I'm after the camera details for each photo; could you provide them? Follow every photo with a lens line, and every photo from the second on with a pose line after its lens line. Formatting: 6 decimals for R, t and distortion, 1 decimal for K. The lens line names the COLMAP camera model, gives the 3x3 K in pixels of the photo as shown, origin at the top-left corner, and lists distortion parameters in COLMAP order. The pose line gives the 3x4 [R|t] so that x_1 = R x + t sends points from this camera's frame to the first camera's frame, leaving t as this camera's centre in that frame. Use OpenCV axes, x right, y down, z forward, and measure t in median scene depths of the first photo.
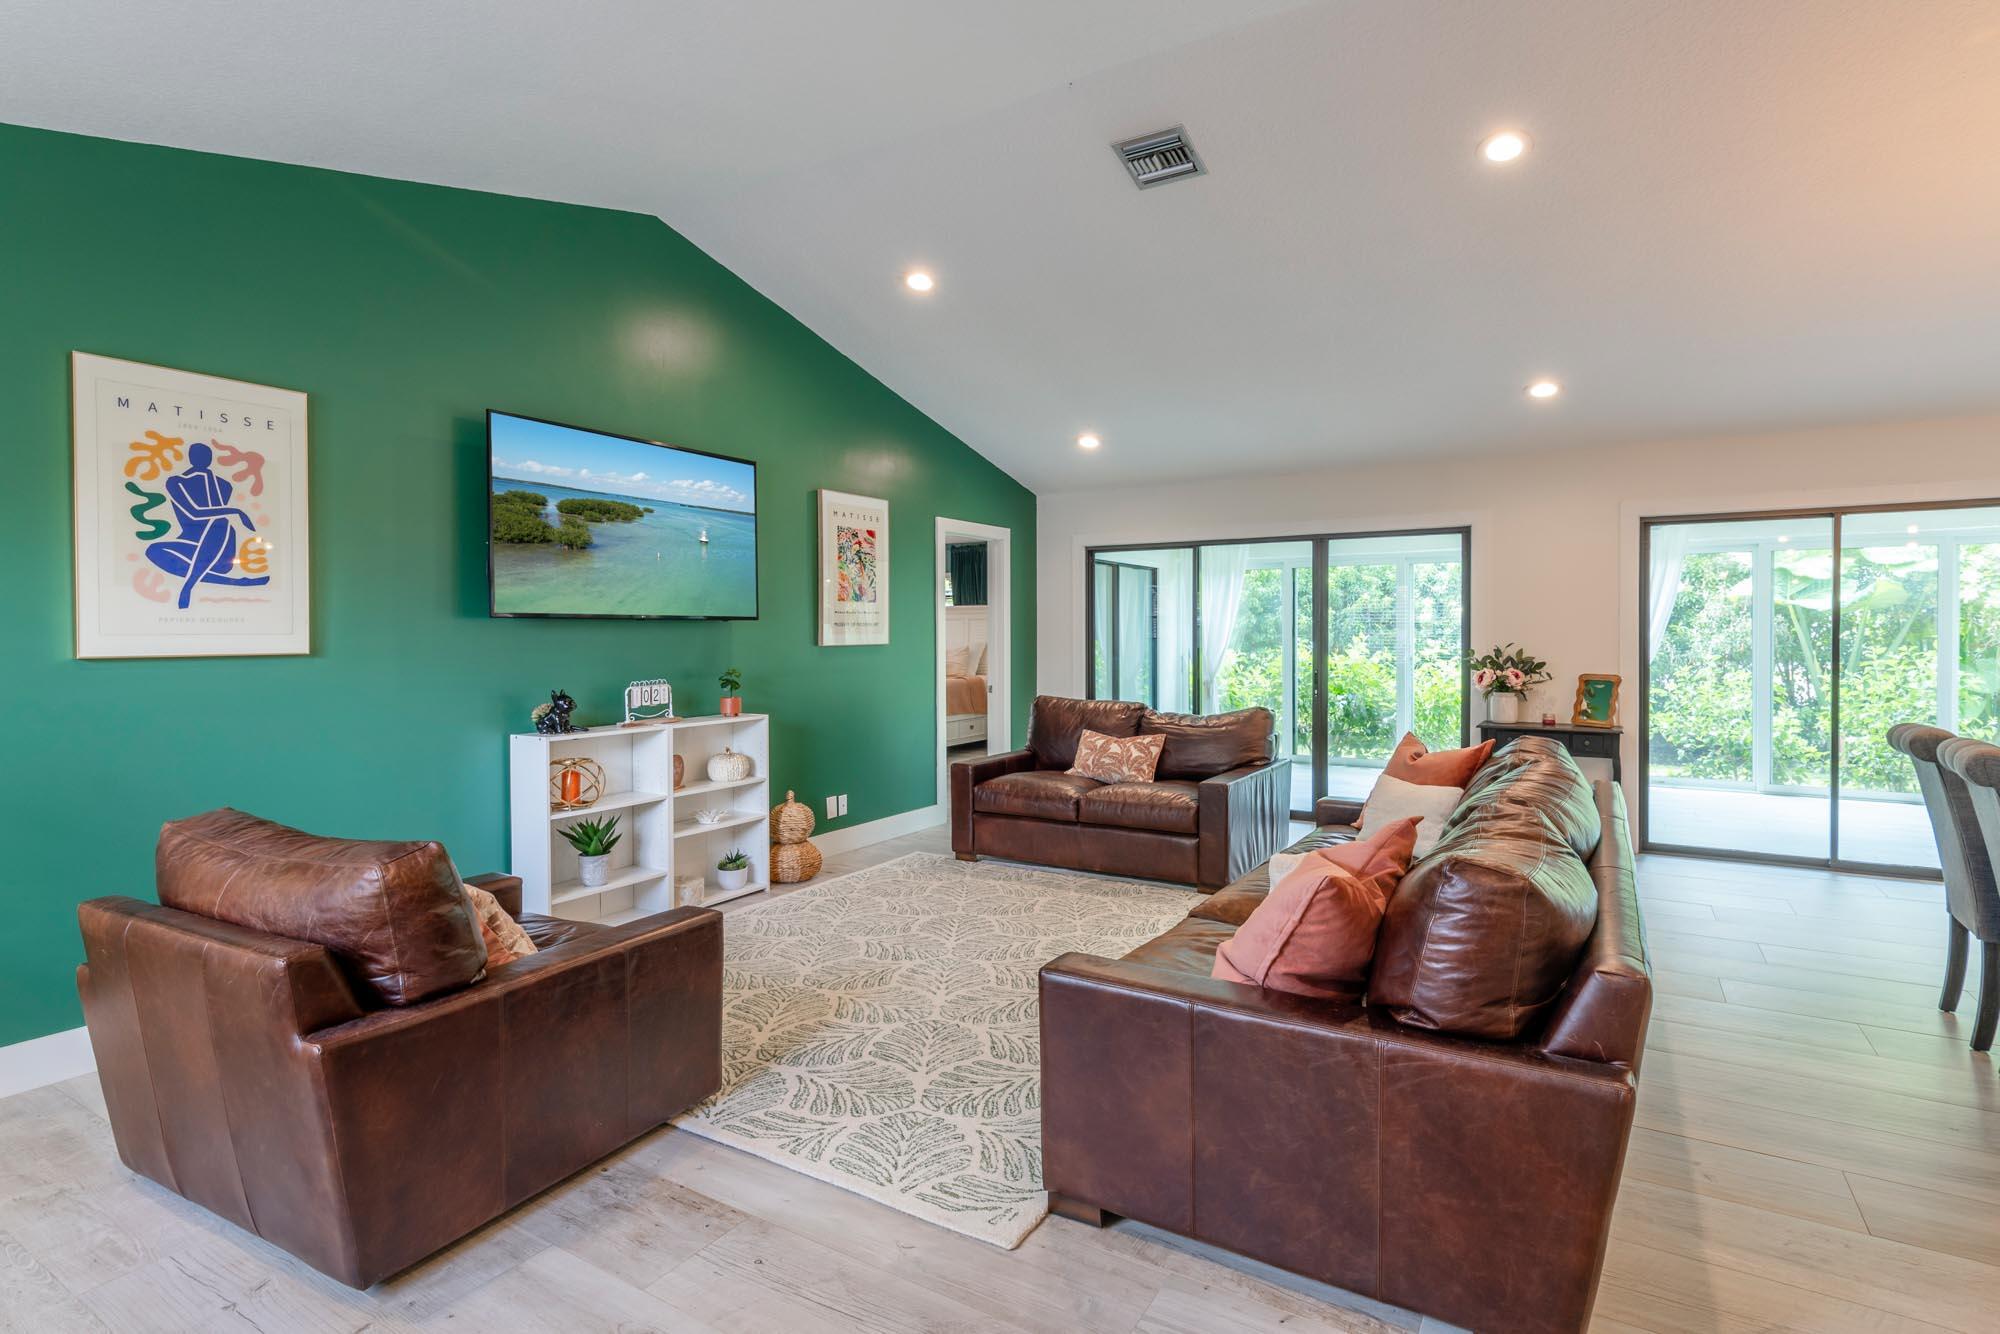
lens RADIAL K [[981.3, 0, 996.6], [0, 981.3, 644.3], [0, 0, 1]] dist [0.000816, 0.000161]
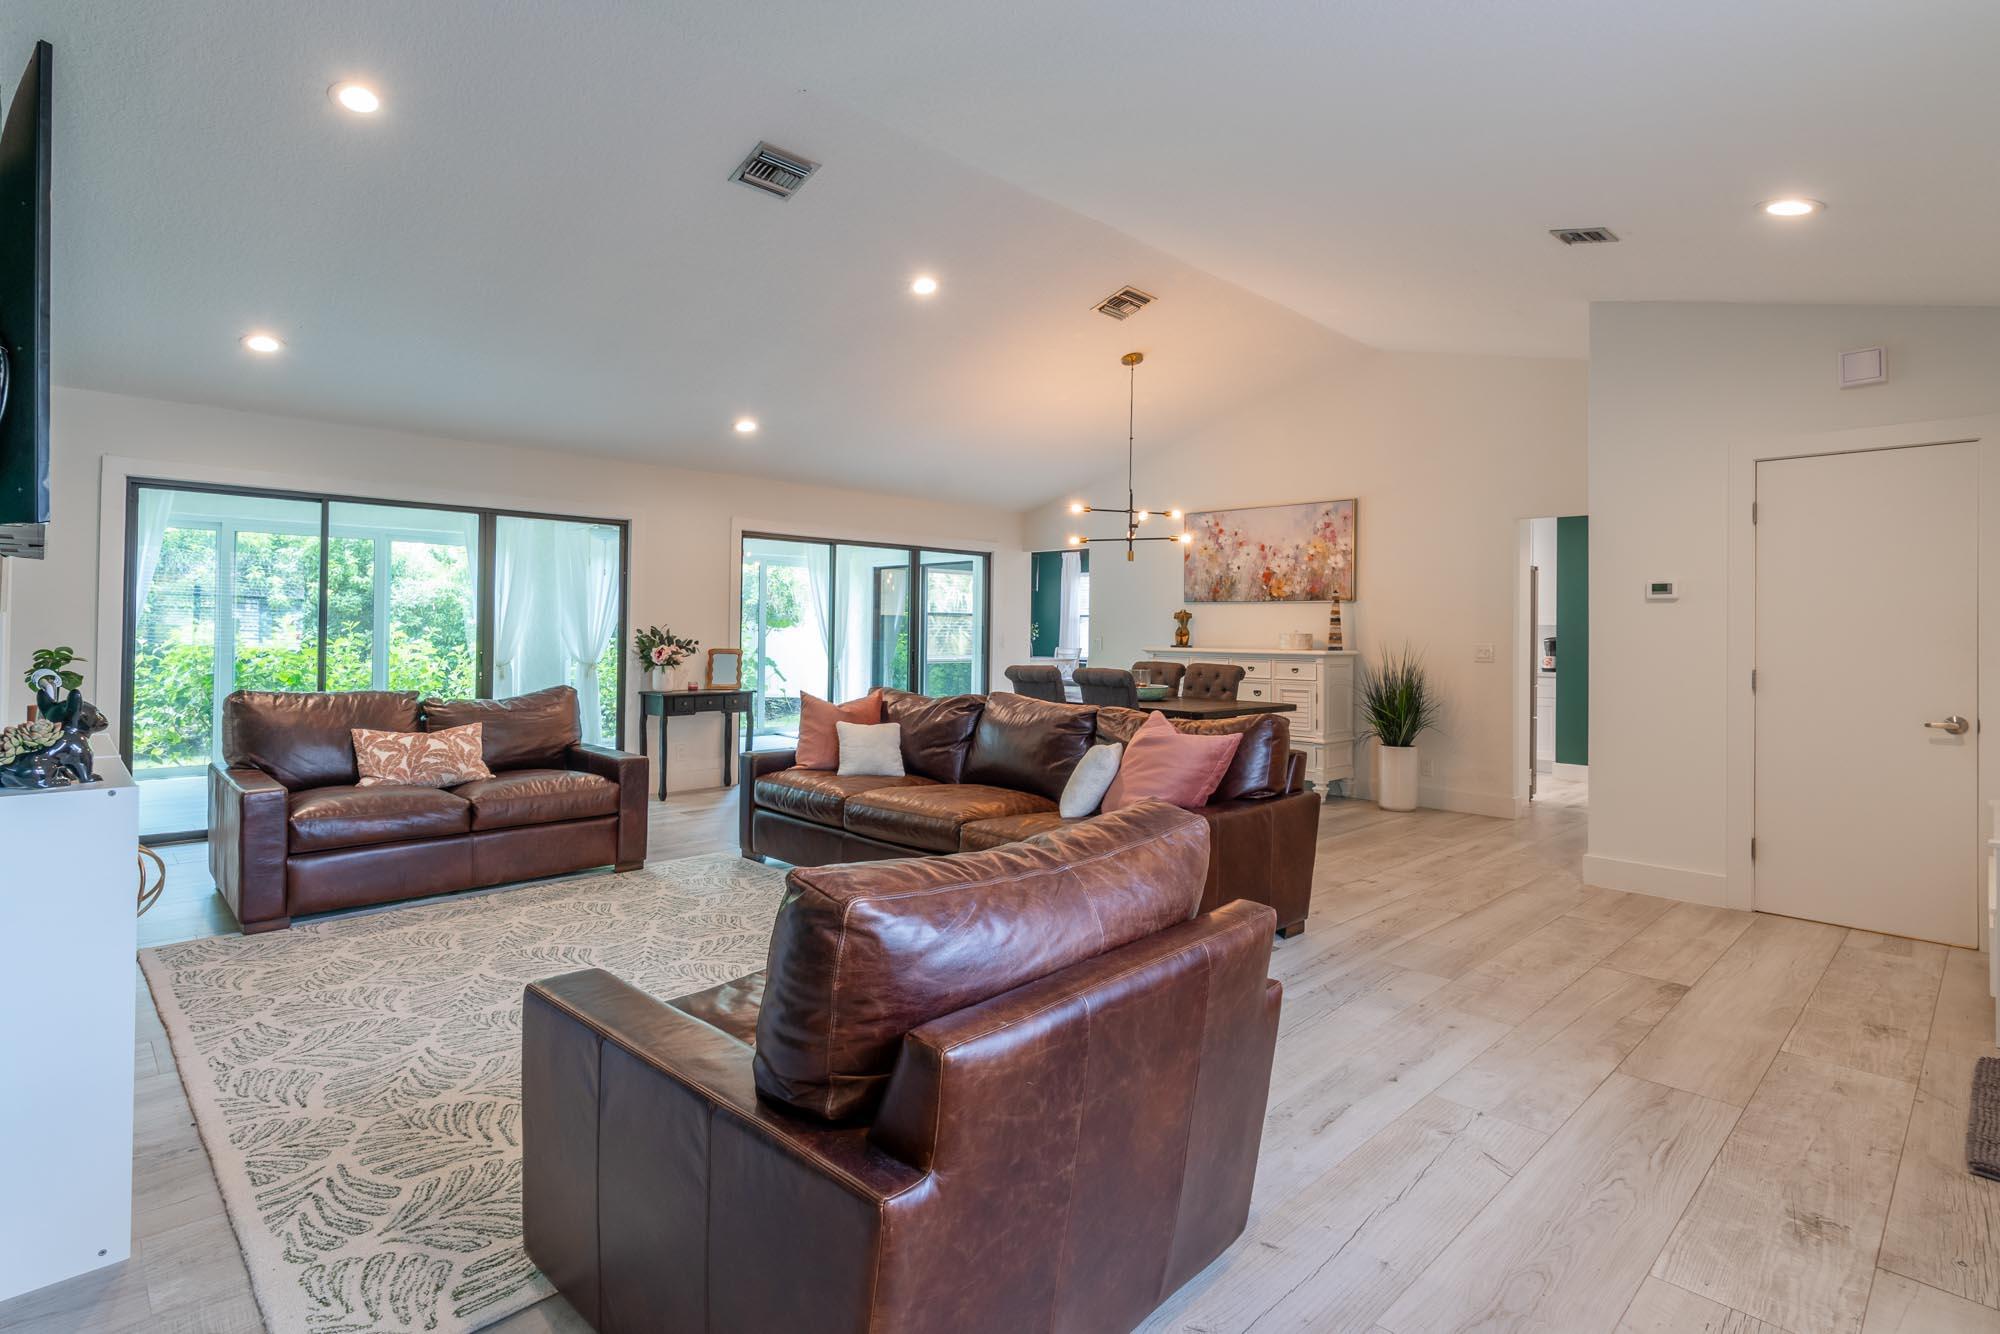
lens RADIAL K [[997.1, 0, 997.7], [0, 997.1, 623.8], [0, 0, 1]] dist [-0.002612, -0.000540]
pose [[0.249270, 0.013189, 0.968344, -0.550712], [-0.001618, 0.999912, -0.013202, 0.013839], [-0.968433, 0.001724, 0.249269, 0.316424]]
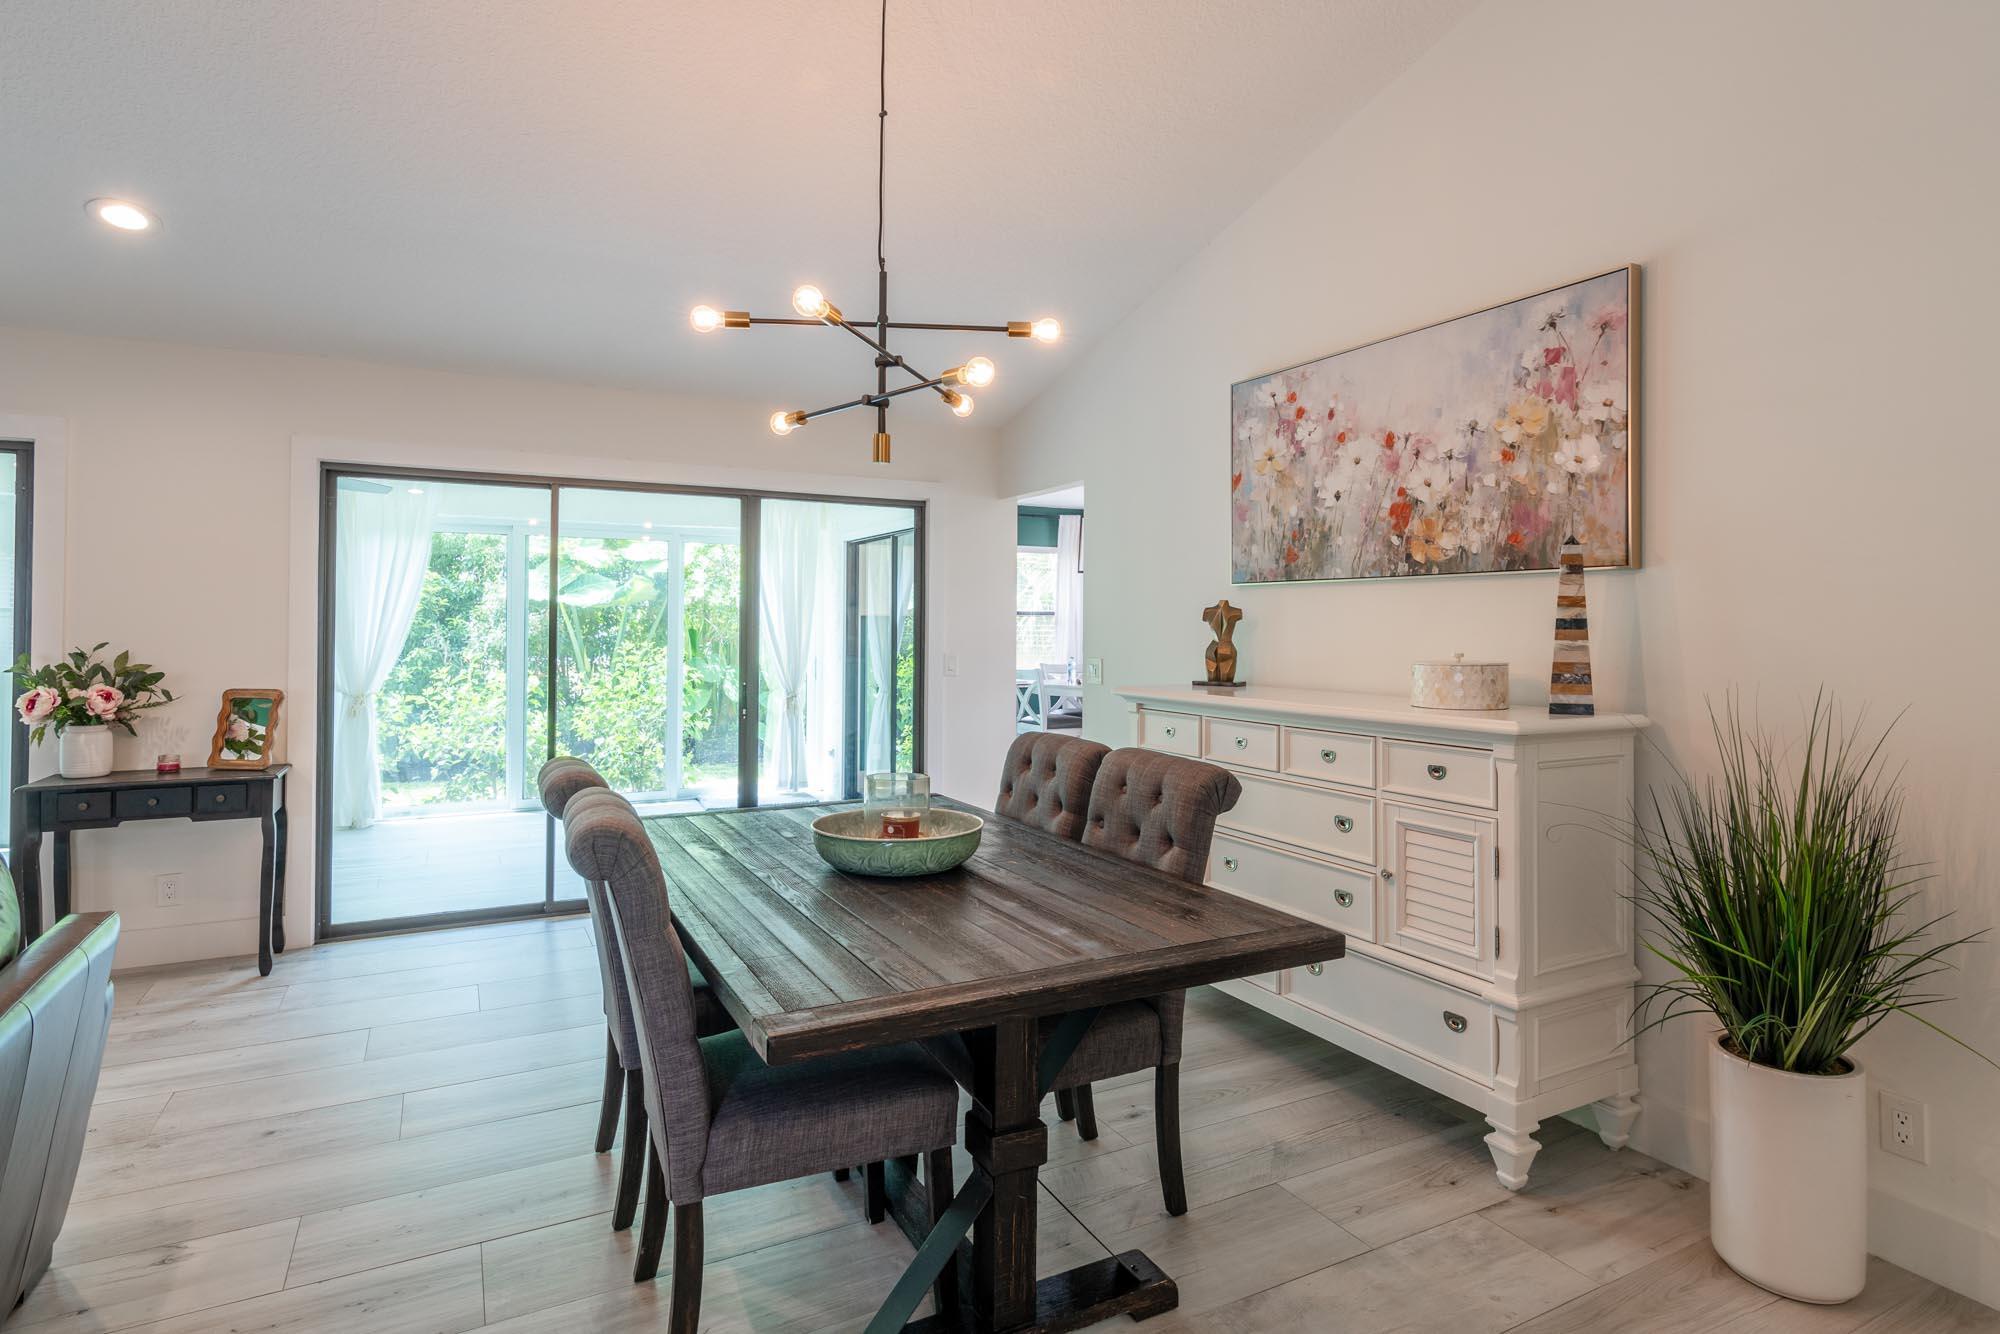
lens RADIAL K [[1054.3, 0, 997.7], [0, 1054.3, 618.2], [0, 0, 1]] dist [-0.002417, -0.001274]
pose [[0.510870, 0.013329, 0.859554, 0.252739], [0.002864, 0.999848, -0.017207, -0.003480], [-0.859653, 0.011253, 0.510754, 0.199026]]
